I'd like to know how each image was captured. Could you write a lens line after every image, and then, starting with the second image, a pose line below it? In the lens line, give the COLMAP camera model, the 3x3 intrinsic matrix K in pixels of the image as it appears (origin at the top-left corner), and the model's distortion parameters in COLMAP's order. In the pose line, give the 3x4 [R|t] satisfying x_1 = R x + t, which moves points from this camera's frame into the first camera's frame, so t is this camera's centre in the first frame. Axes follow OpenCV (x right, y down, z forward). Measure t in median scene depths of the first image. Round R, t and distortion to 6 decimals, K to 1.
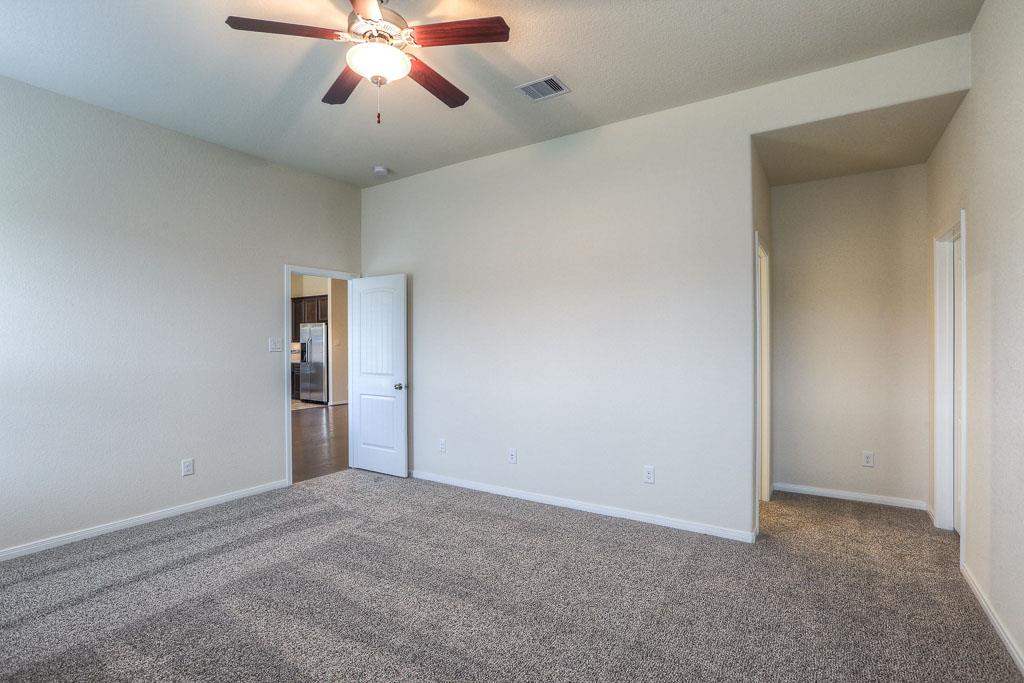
lens RADIAL K [[492.0, 0, 512.0], [0, 492.0, 341.5], [0, 0, 1]] dist [-0.027313, 0.000125]
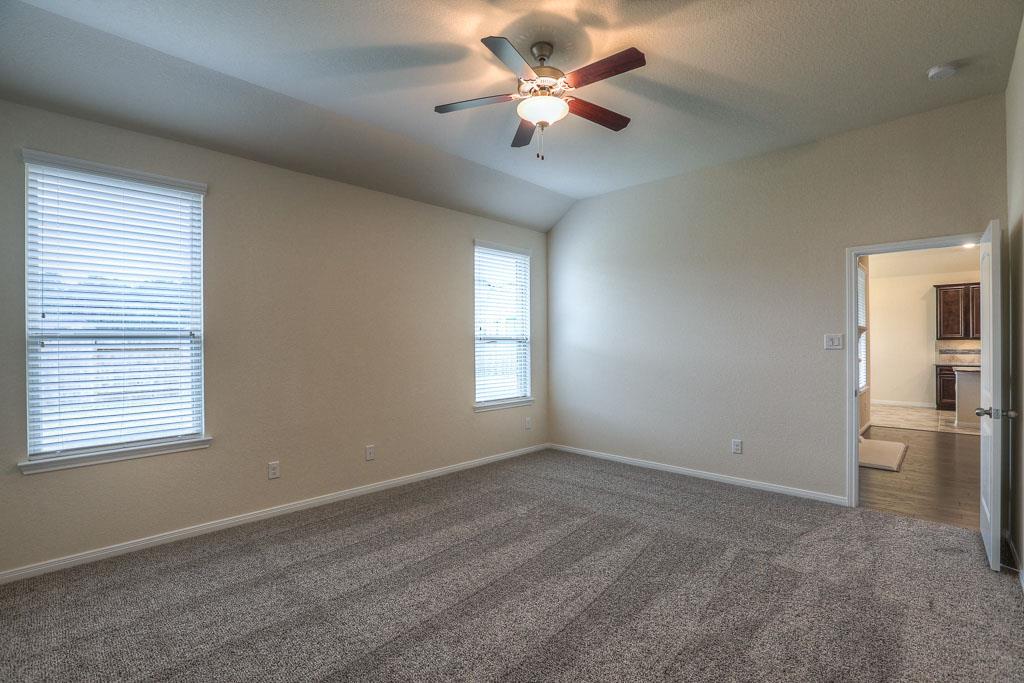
lens RADIAL K [[467.0, 0, 512.0], [0, 467.0, 341.5], [0, 0, 1]] dist [-0.000213, 0.000093]
pose [[-0.171490, 0.004820, -0.985174, 0.583731], [0.009396, 0.999951, 0.003257, -0.001314], [0.985141, -0.008698, -0.171526, 0.735424]]
